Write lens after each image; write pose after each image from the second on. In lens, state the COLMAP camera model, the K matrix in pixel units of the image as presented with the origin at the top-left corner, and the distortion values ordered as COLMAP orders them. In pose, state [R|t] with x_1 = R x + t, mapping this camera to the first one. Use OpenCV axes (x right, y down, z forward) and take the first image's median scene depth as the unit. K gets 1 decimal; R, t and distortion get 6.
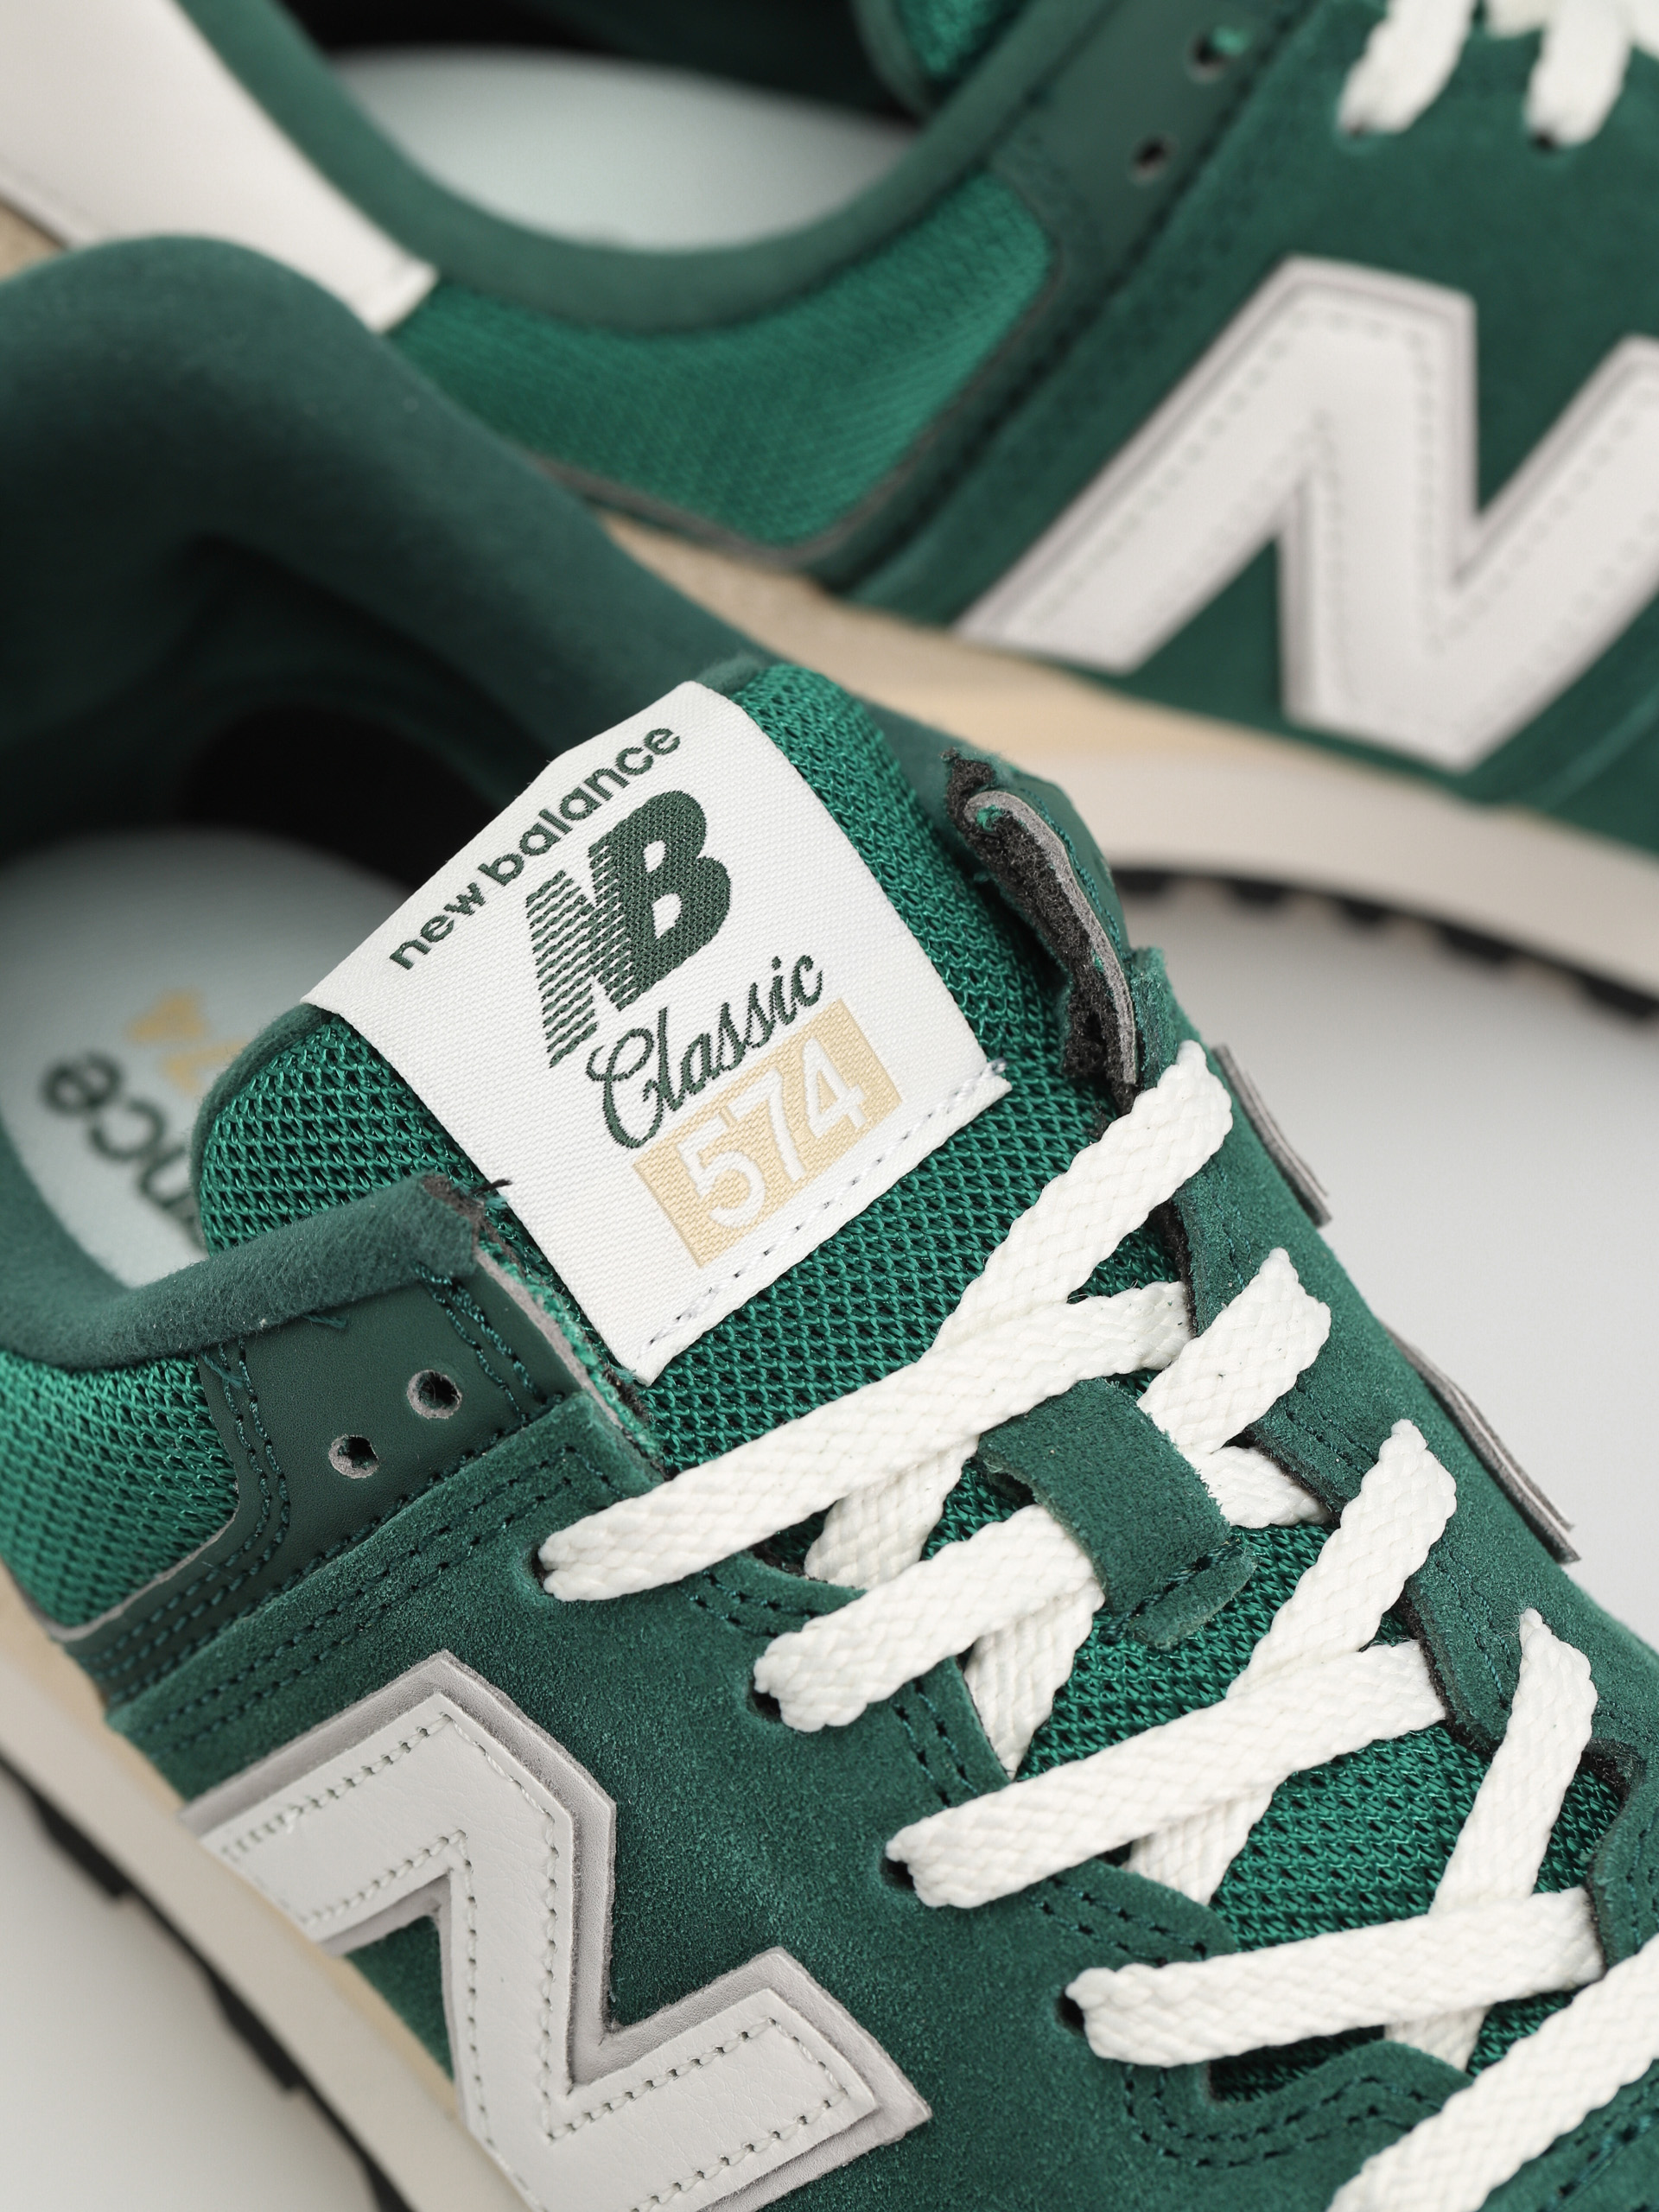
lens RADIAL K [[8371.8, 0, 824.6], [0, 8371.8, 1110.0], [0, 0, 1]] dist [-0.152783, 0.000000]
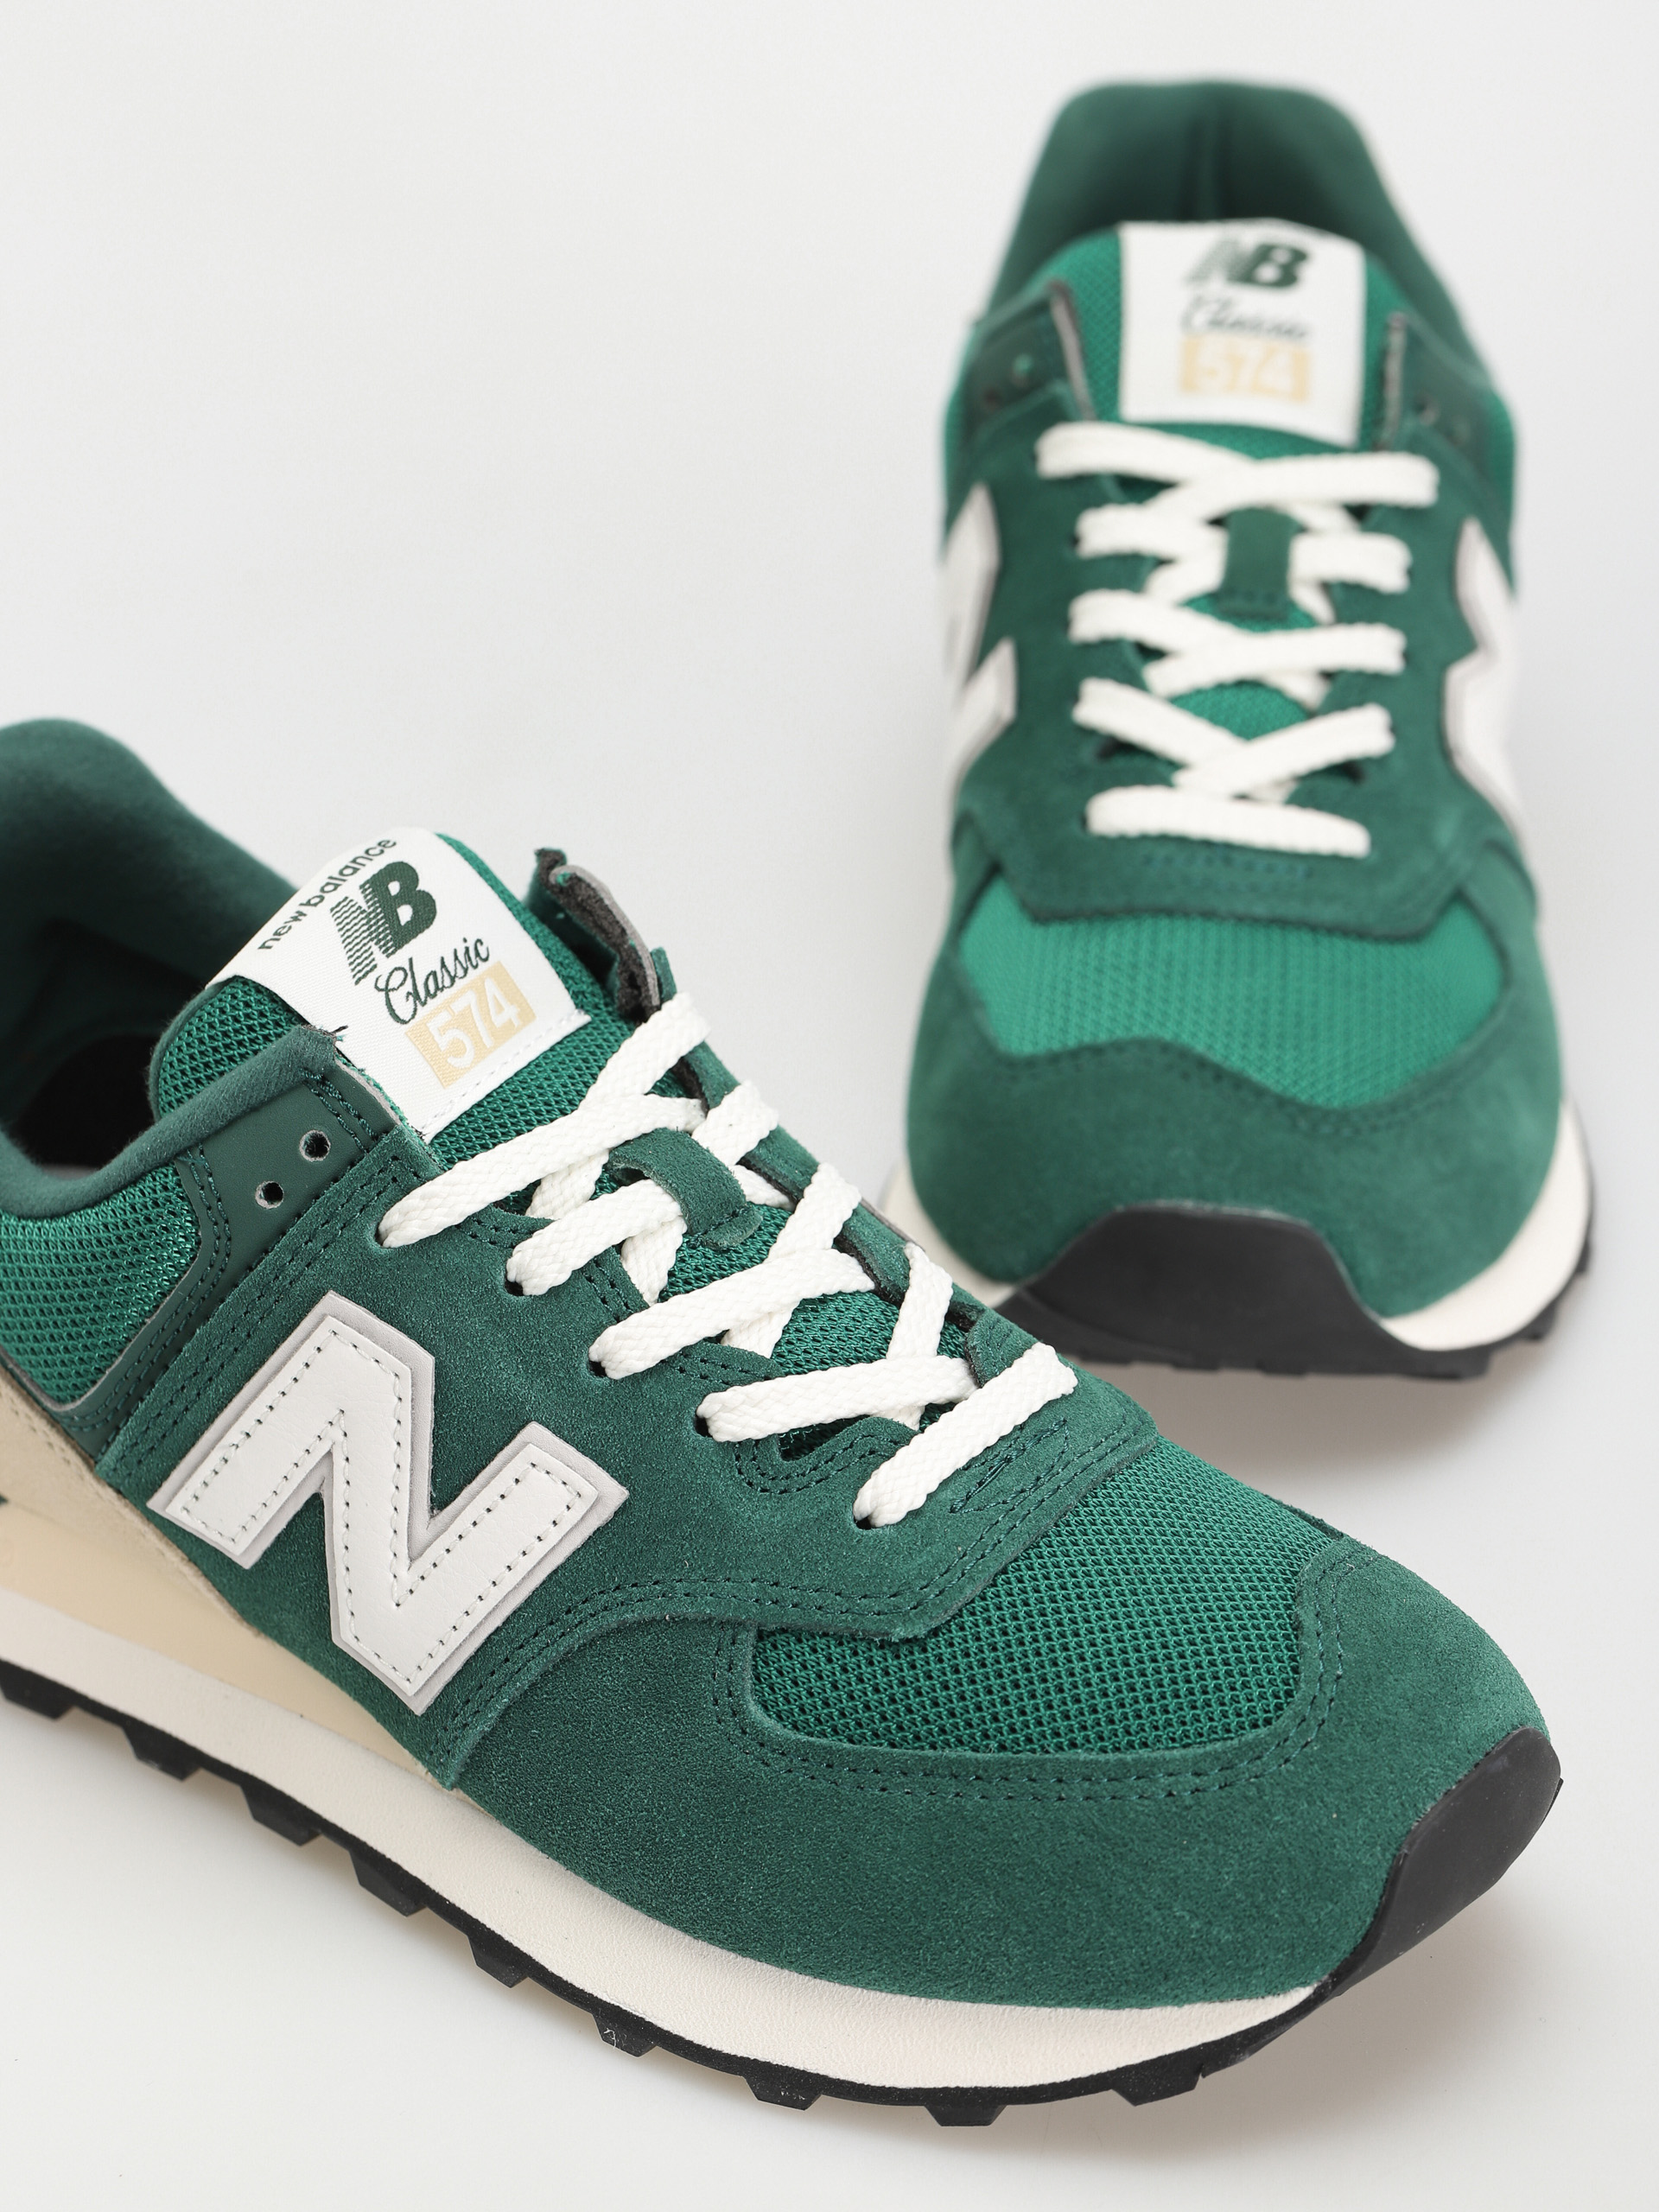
lens RADIAL K [[8371.8, 0, 823.5], [0, 8371.8, 1100.8], [0, 0, 1]] dist [-0.152783, 0.000000]
pose [[0.980825, -0.066318, 0.183260, -0.270898], [0.124843, 0.935866, -0.329498, 0.638556], [-0.149655, 0.346059, 0.926200, -0.714998]]
